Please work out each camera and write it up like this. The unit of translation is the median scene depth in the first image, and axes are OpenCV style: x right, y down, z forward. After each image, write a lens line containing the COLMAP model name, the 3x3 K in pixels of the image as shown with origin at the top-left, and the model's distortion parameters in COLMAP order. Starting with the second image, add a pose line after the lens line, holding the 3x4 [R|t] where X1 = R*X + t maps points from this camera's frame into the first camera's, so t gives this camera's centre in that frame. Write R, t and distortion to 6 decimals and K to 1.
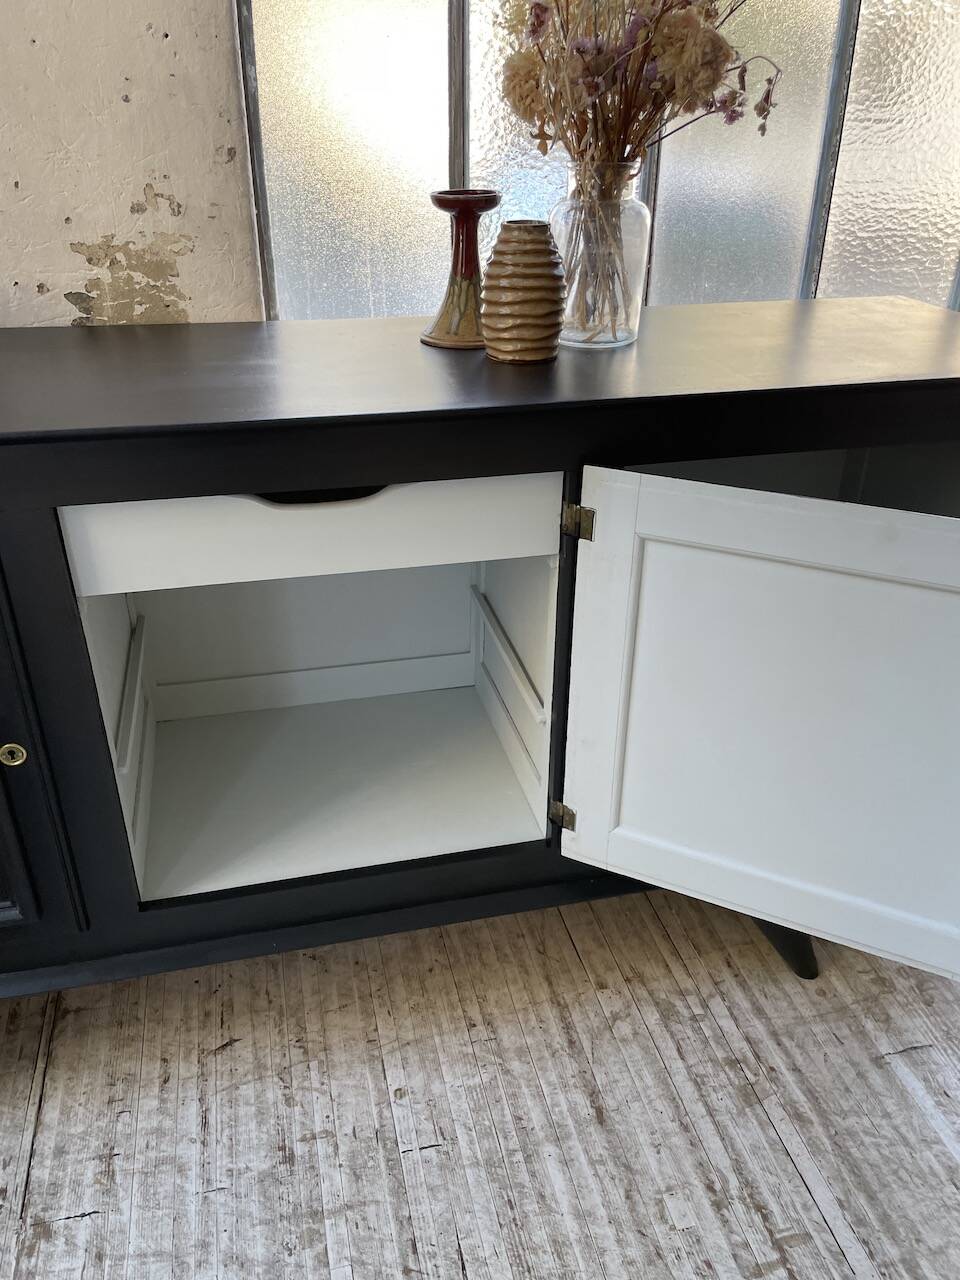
lens RADIAL K [[976.4, 0, 470.5], [0, 976.4, 648.8], [0, 0, 1]] dist [0.082462, -0.111842]
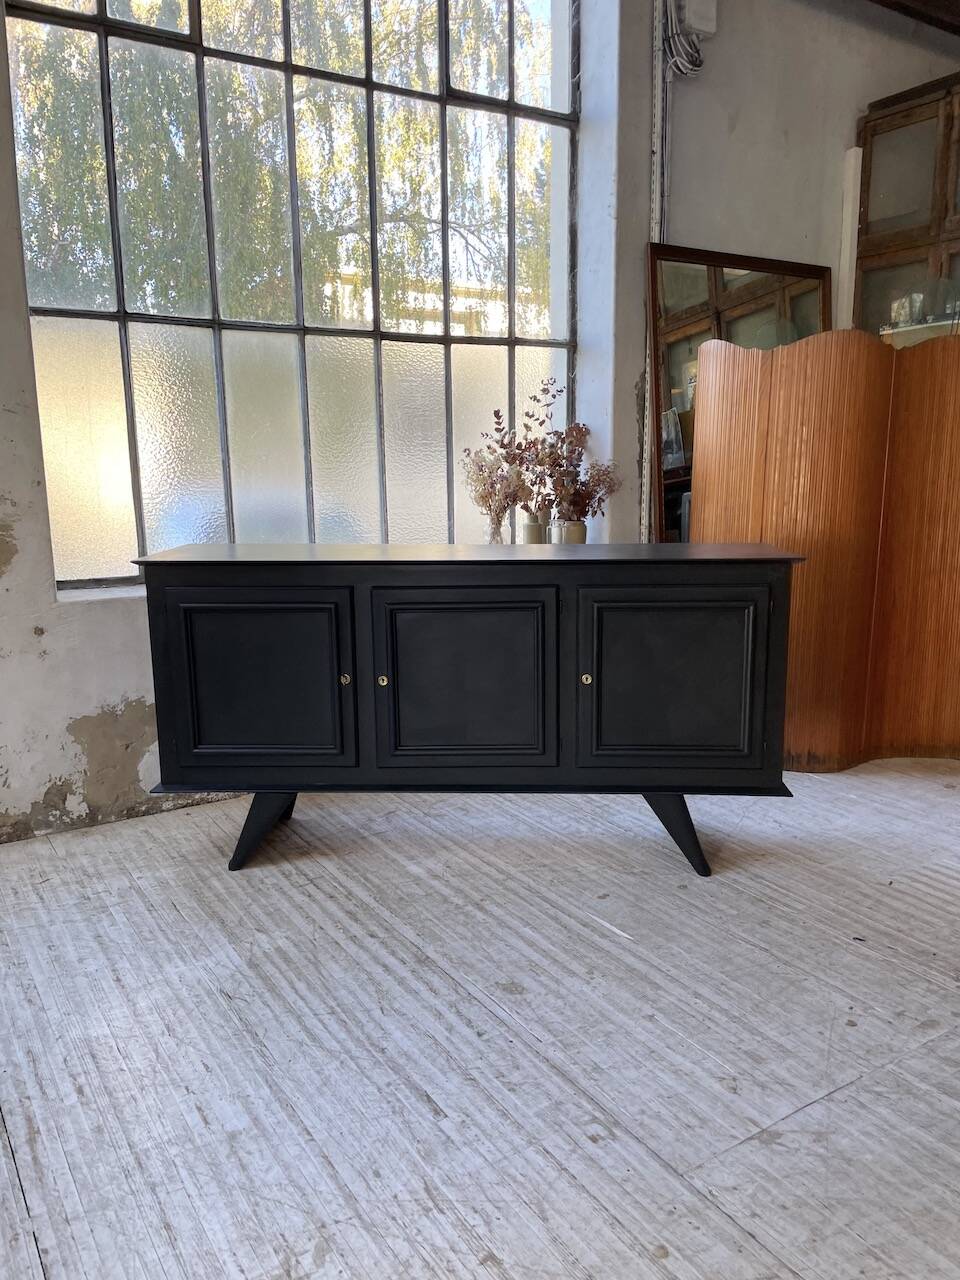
lens RADIAL K [[972.8, 0, 497.4], [0, 972.8, 644.0], [0, 0, 1]] dist [0.087951, -0.117179]
pose [[0.938255, -0.074517, 0.337822, -0.028834], [0.174080, 0.945580, -0.274907, 0.735617], [-0.298953, 0.316741, 0.900168, -1.394152]]
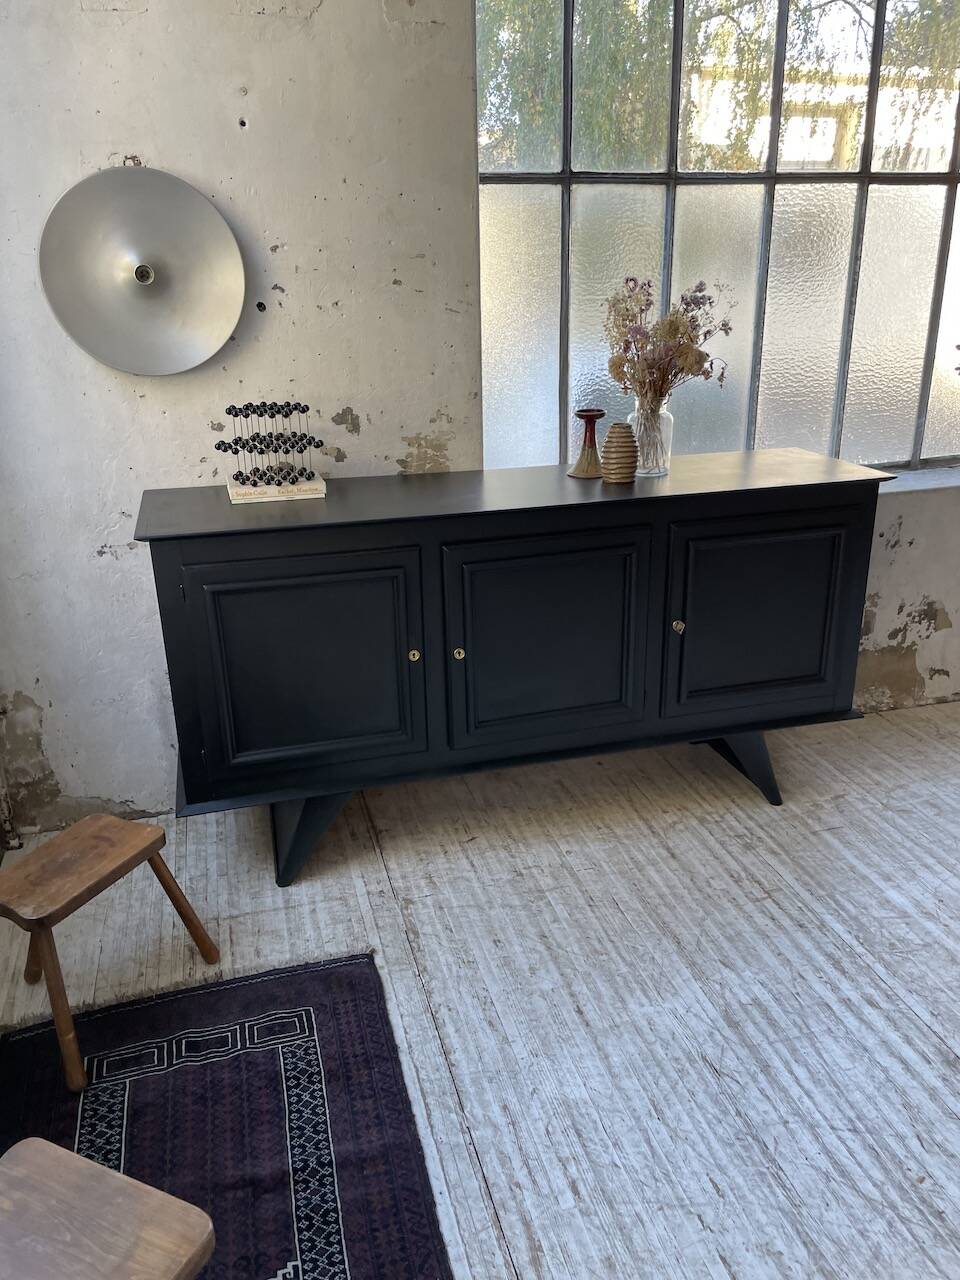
lens RADIAL K [[976.4, 0, 483.2], [0, 976.4, 641.5], [0, 0, 1]] dist [0.082462, -0.111842]
pose [[0.998897, -0.033821, 0.032566, -0.304581], [0.038098, 0.989249, -0.141194, 0.324923], [-0.027441, 0.142279, 0.989446, -1.010790]]
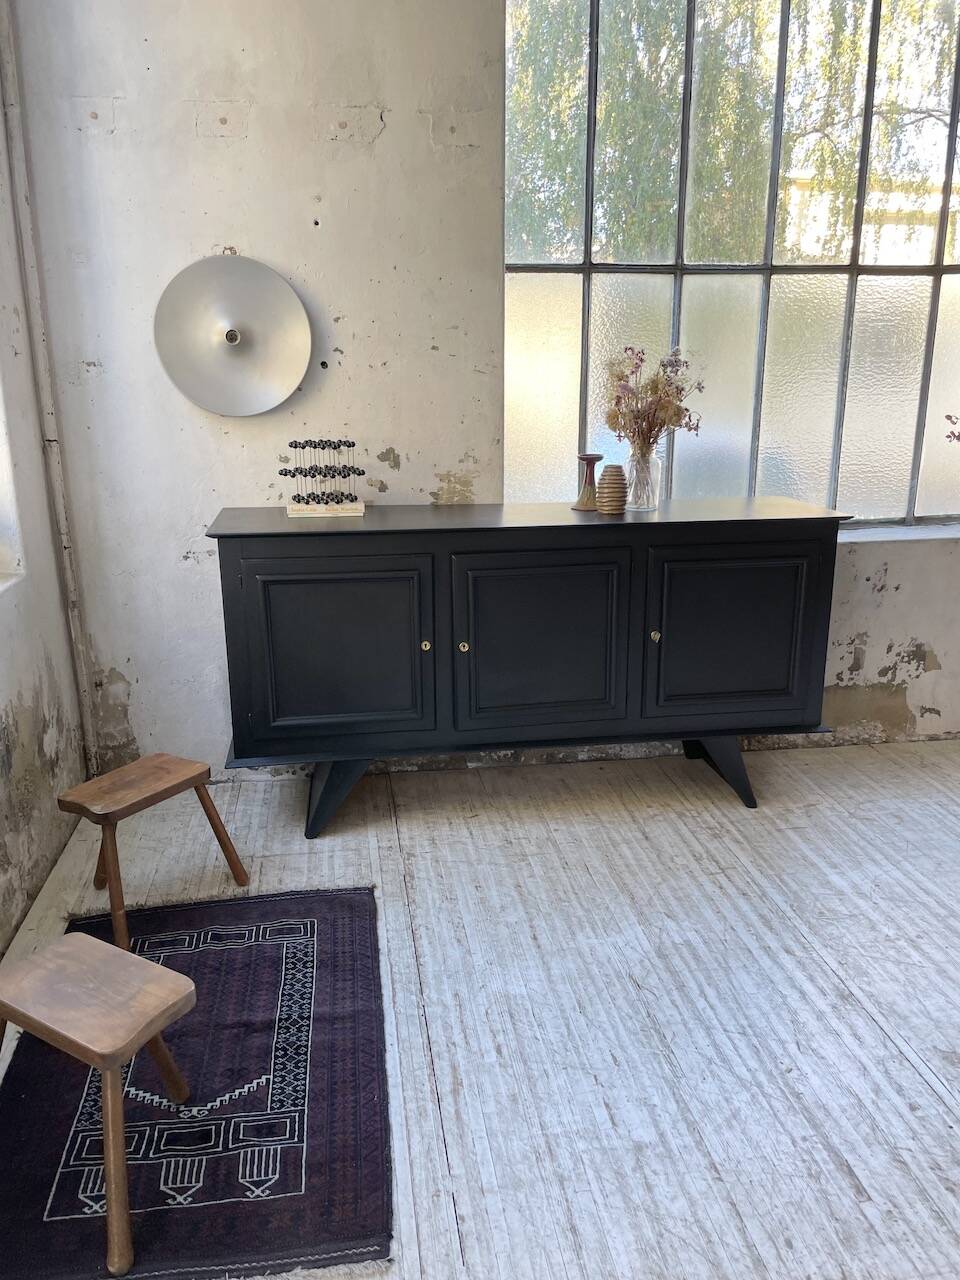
lens RADIAL K [[972.8, 0, 485.1], [0, 972.8, 641.4], [0, 0, 1]] dist [0.087951, -0.117179]
pose [[0.997423, 0.013492, -0.070467, -0.086467], [-0.029340, 0.972983, -0.229003, 0.577879], [0.065473, 0.230481, 0.970872, -1.319727]]
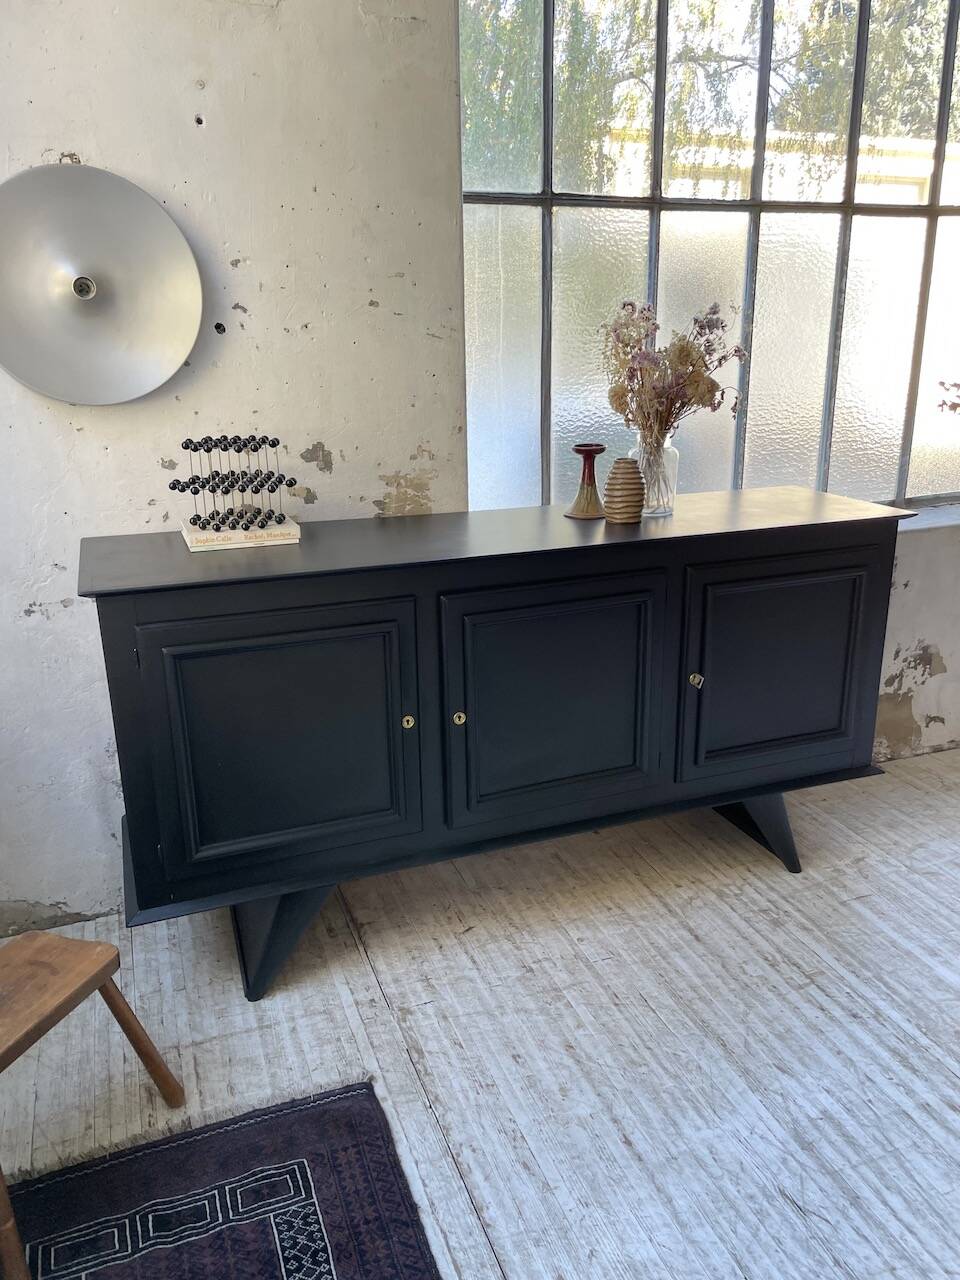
lens RADIAL K [[976.4, 0, 491.1], [0, 976.4, 641.0], [0, 0, 1]] dist [0.082462, -0.111842]
pose [[0.990310, -0.054771, 0.127619, -0.437659], [0.078218, 0.979304, -0.186670, 0.264994], [-0.114754, 0.194843, 0.974098, -0.780349]]
